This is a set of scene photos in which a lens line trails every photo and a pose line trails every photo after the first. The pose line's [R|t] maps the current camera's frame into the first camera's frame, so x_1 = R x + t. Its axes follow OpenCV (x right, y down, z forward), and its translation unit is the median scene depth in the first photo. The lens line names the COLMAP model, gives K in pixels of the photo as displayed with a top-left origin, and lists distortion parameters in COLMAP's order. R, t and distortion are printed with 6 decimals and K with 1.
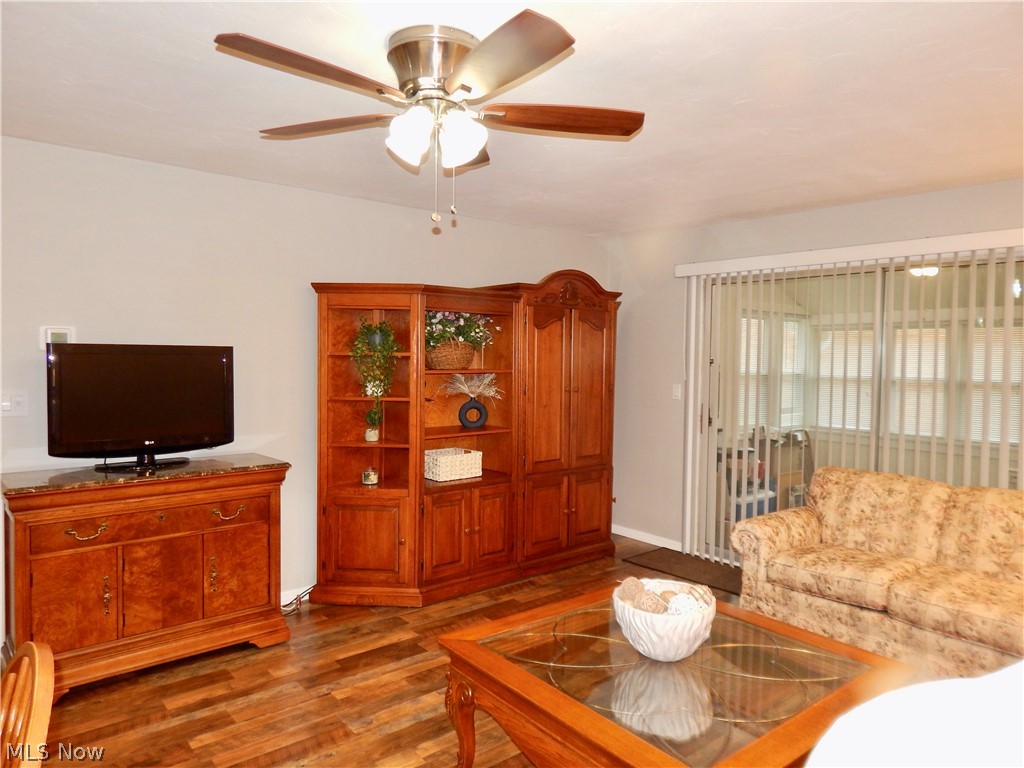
lens RADIAL K [[673.8, 0, 516.8], [0, 673.8, 390.0], [0, 0, 1]] dist [0.016744, -0.019508]
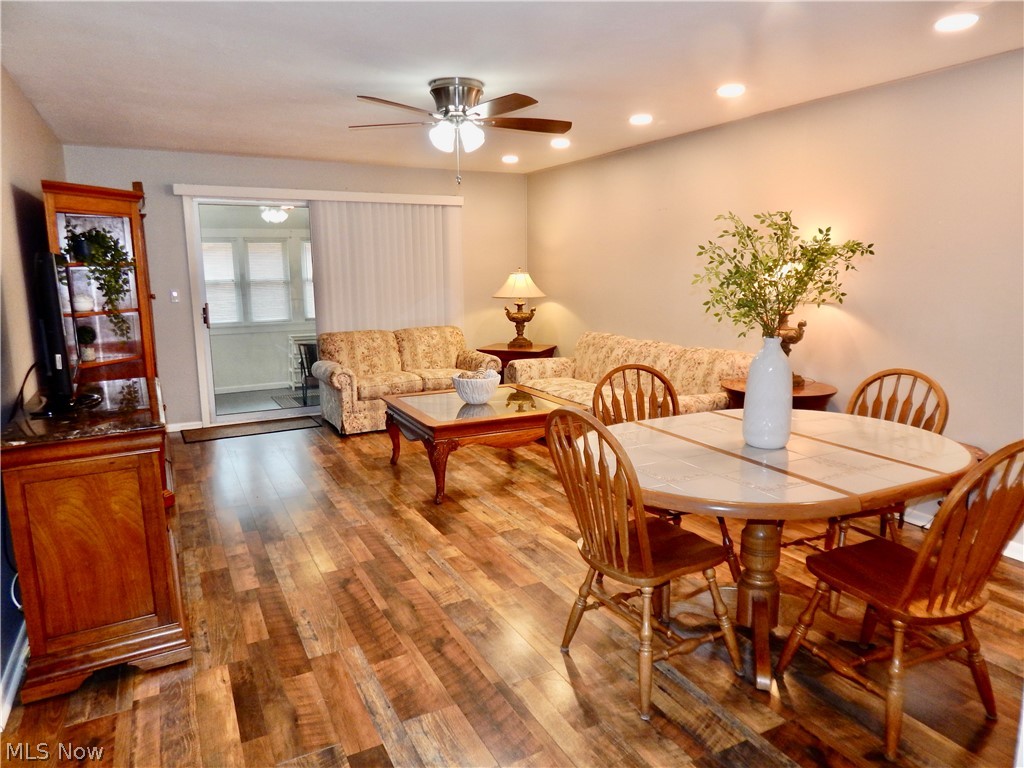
lens RADIAL K [[673.8, 0, 514.8], [0, 673.8, 381.7], [0, 0, 1]] dist [0.016744, -0.019508]
pose [[0.218114, -0.184975, 0.958233, -1.269496], [0.059177, 0.982573, 0.176204, -0.033903], [-0.974127, 0.018273, 0.225259, 0.285510]]
